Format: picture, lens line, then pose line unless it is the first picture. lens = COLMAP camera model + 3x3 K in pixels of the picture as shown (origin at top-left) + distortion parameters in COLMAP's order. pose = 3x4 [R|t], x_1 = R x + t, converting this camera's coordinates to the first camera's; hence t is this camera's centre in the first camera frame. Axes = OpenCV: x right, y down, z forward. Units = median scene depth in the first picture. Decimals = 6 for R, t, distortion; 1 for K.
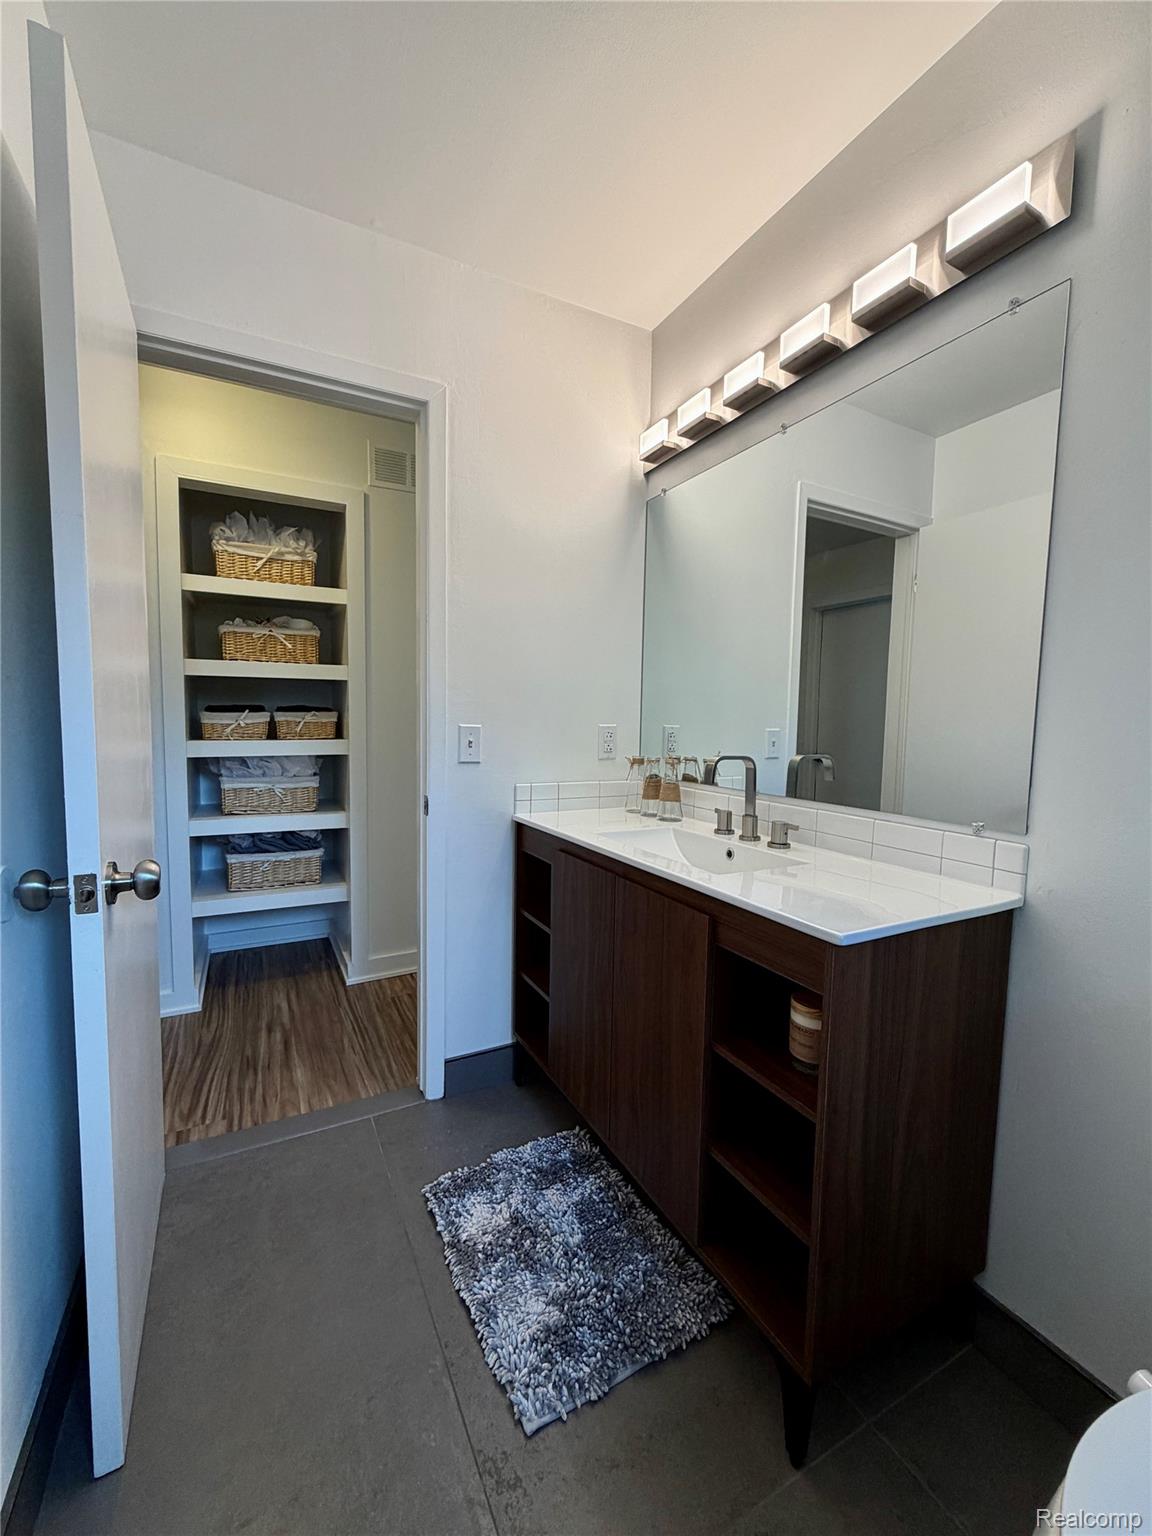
lens RADIAL K [[615.7, 0, 576.5], [0, 615.7, 770.6], [0, 0, 1]] dist [-0.003921, -0.000297]
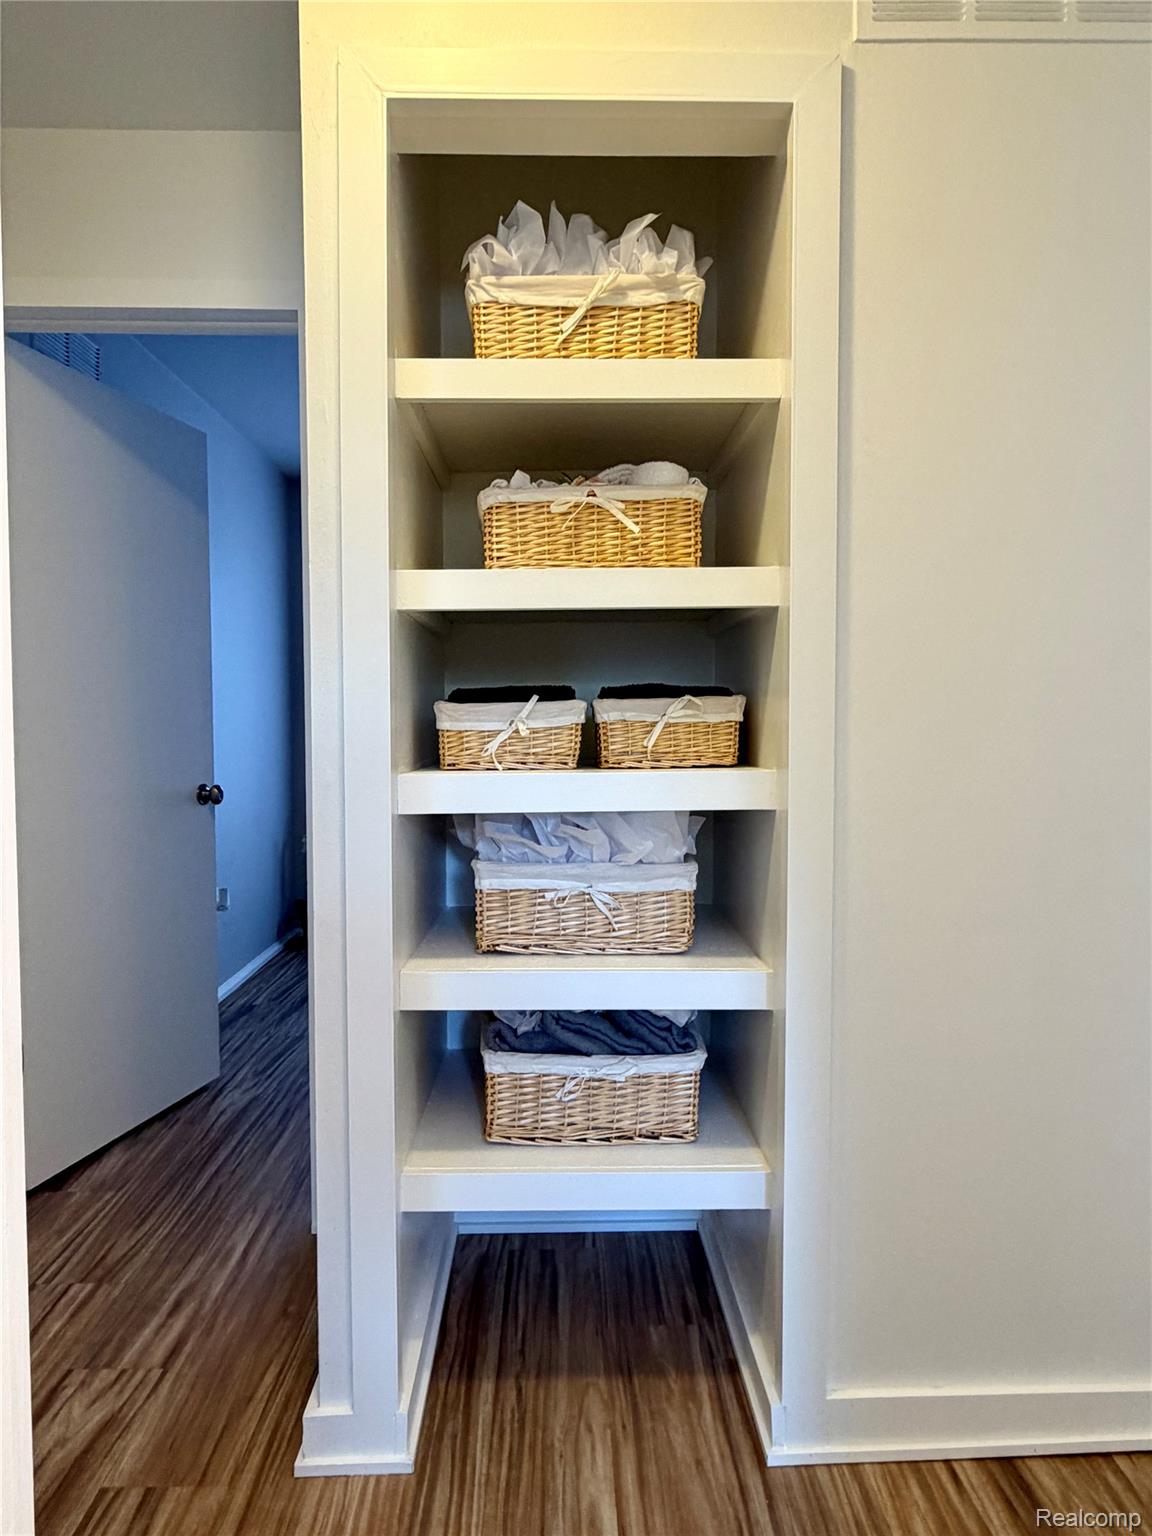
lens RADIAL K [[931.5, 0, 574.5], [0, 931.5, 766.5], [0, 0, 1]] dist [-0.008182, 0.001881]
pose [[0.893757, -0.008368, -0.448473, -0.236811], [-0.018461, 0.998293, -0.055417, -0.018677], [0.448171, 0.057808, 0.892077, 0.464896]]
